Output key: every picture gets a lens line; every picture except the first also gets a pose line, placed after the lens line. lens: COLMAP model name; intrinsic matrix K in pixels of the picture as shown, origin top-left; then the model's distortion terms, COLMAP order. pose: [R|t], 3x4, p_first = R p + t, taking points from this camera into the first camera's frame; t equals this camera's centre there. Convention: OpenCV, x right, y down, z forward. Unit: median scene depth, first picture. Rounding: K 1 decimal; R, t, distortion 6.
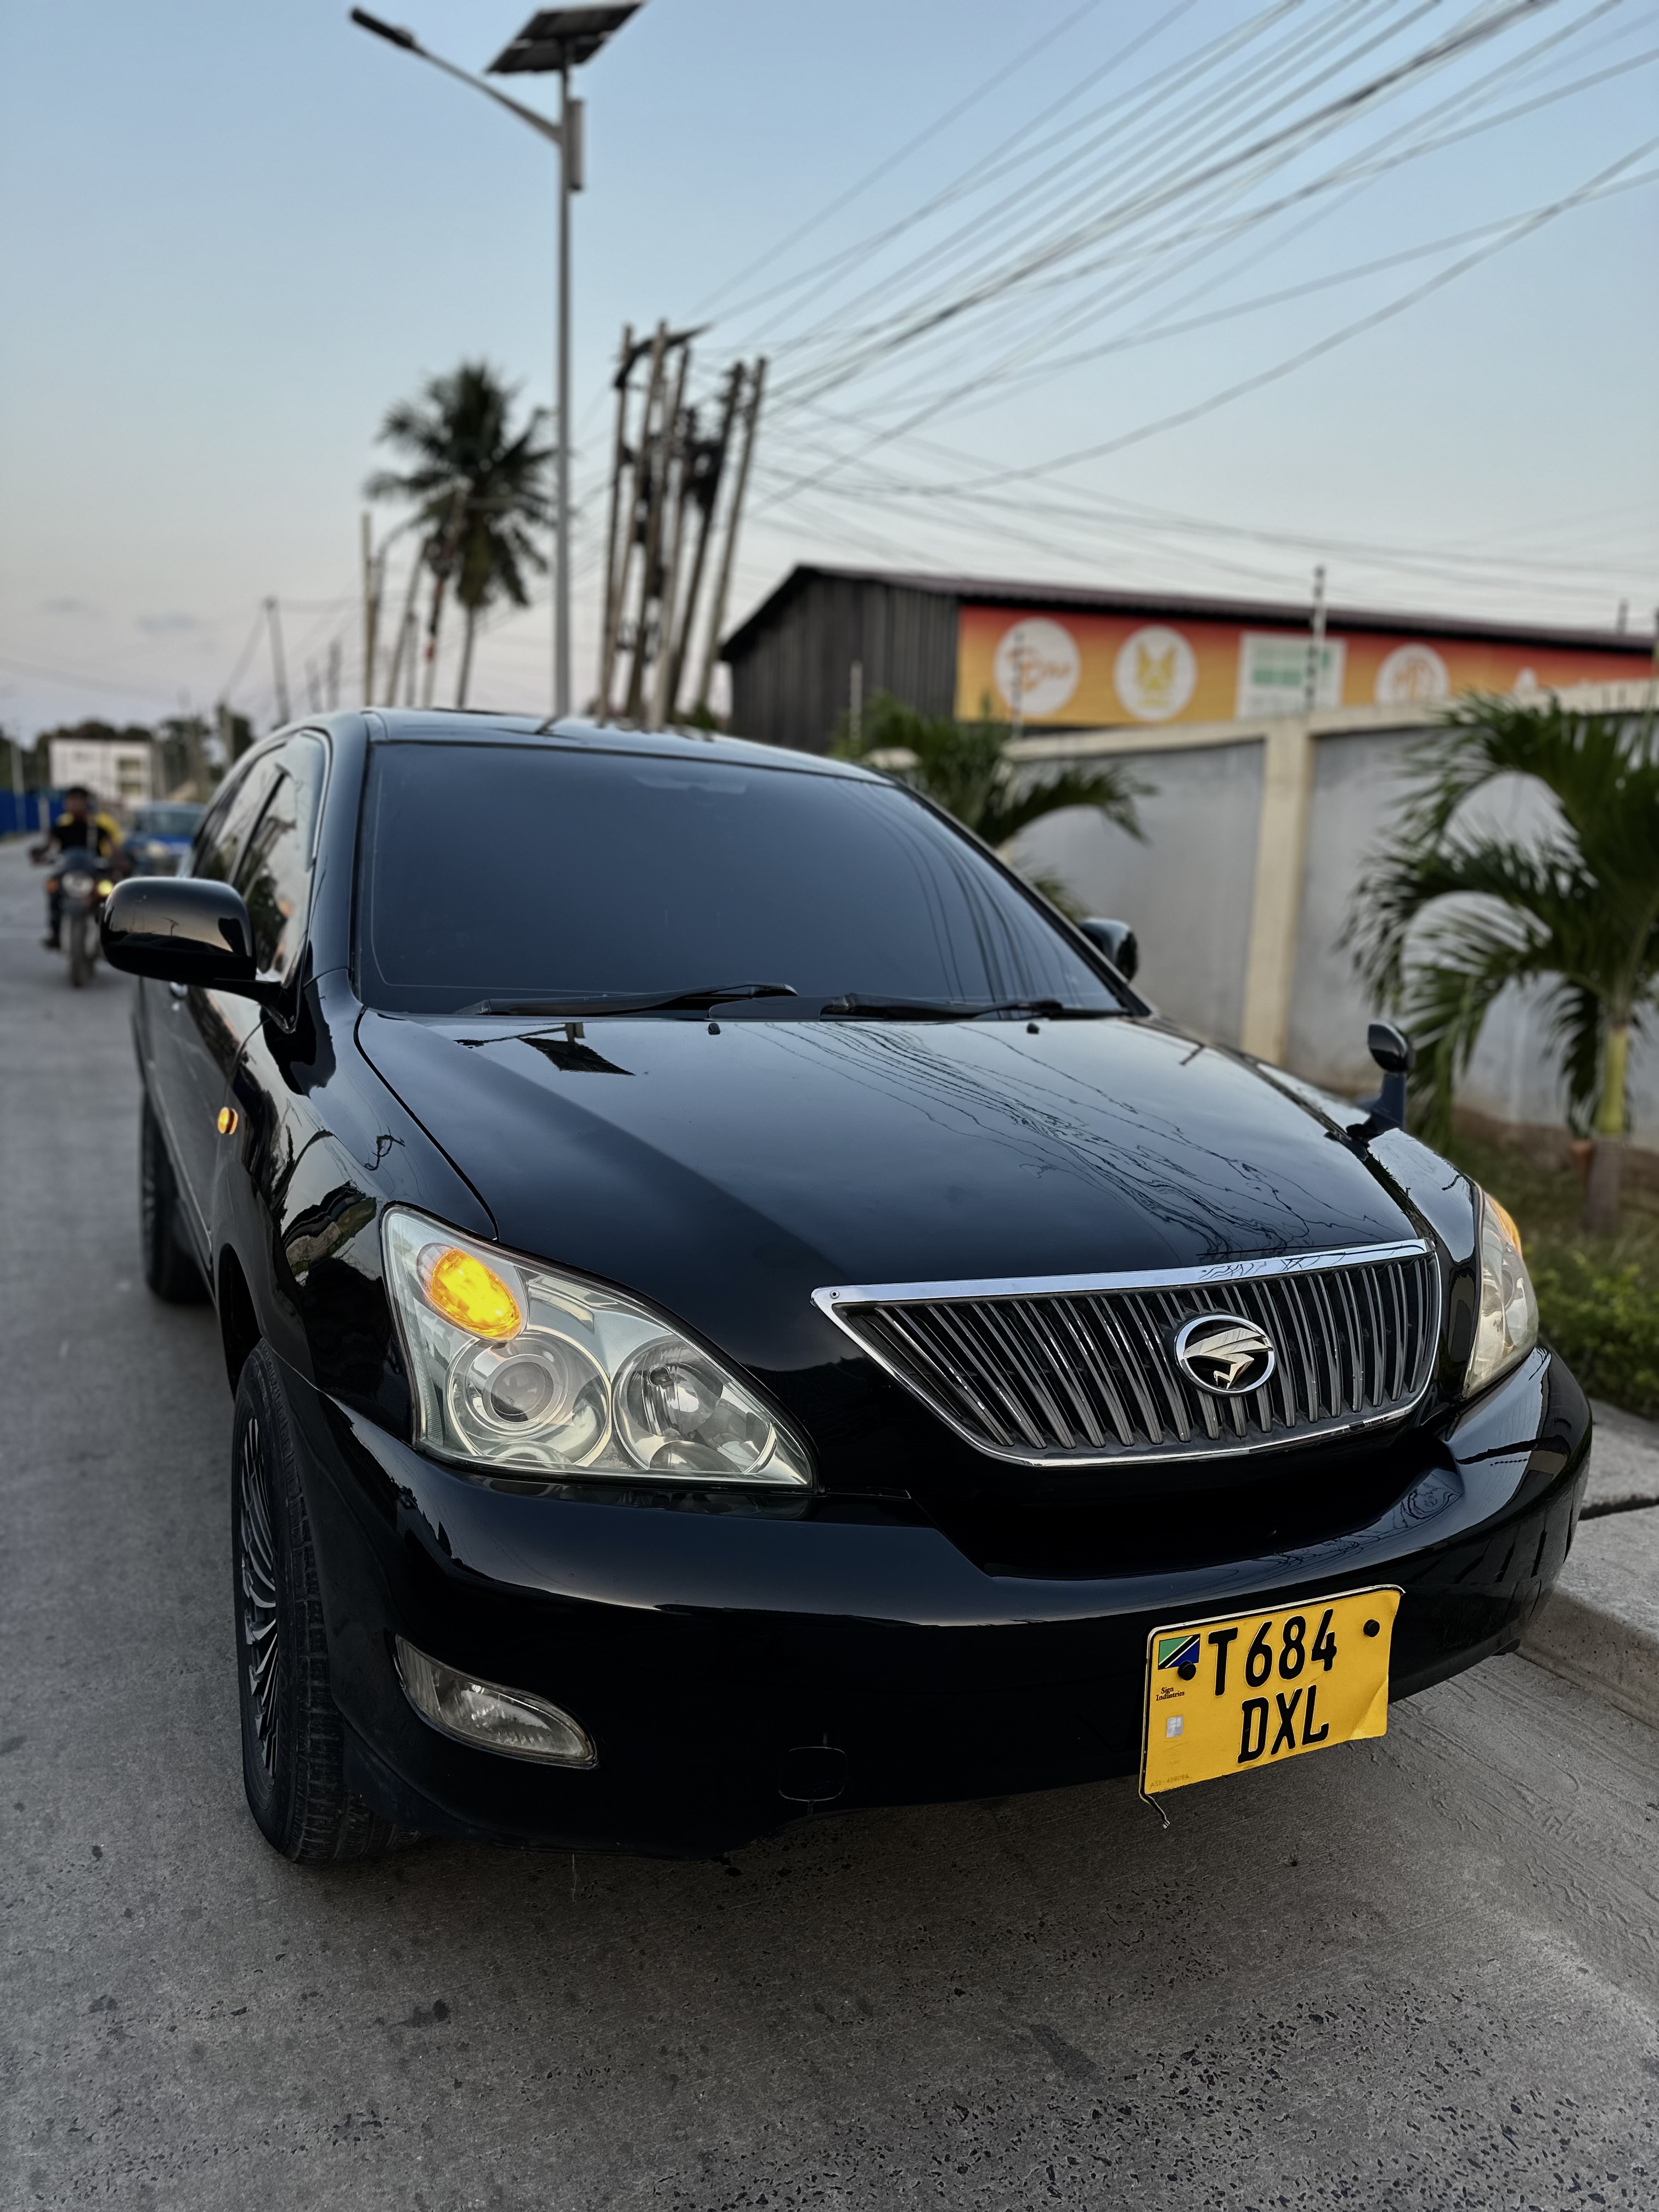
lens RADIAL K [[1525.8, 0, 832.2], [0, 1525.8, 1108.3], [0, 0, 1]] dist [0.010831, -0.009310]
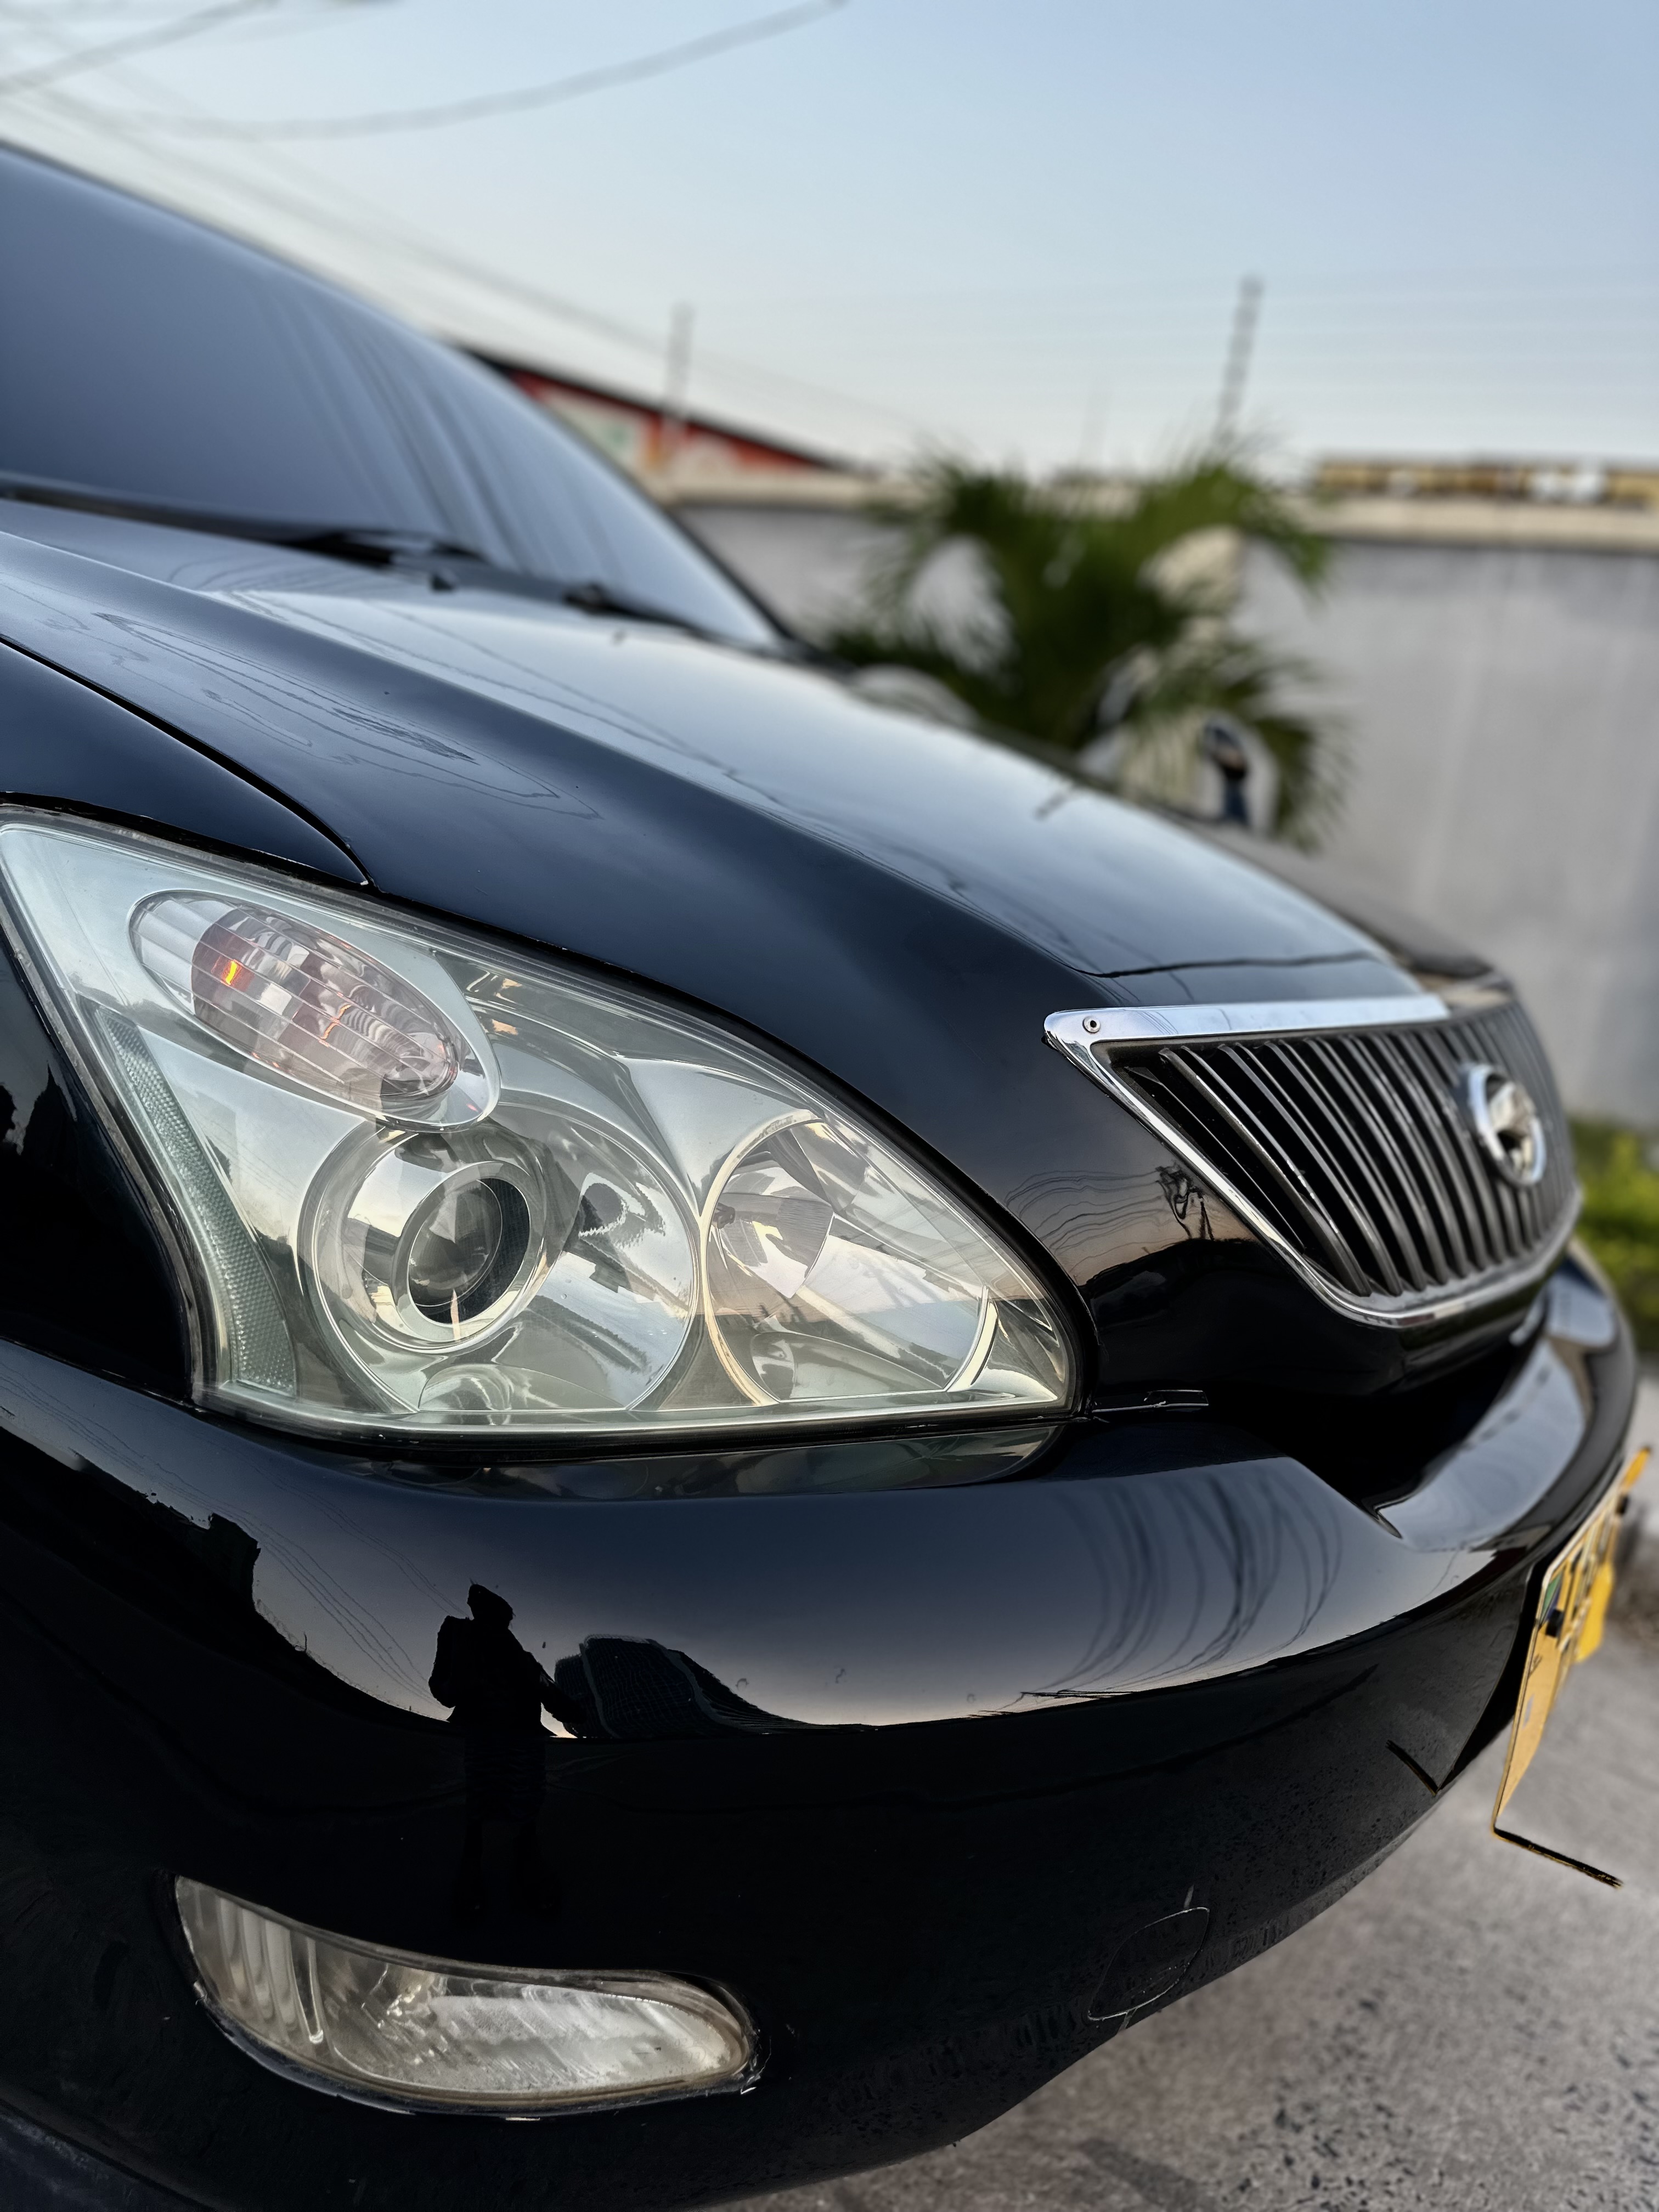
lens RADIAL K [[1525.8, 0, 824.6], [0, 1525.8, 1107.7], [0, 0, 1]] dist [0.010831, -0.009310]
pose [[0.894903, -0.021325, 0.445751, -0.305870], [-0.022225, 0.995488, 0.092244, 0.104779], [-0.445707, -0.092457, 0.890391, 0.585535]]
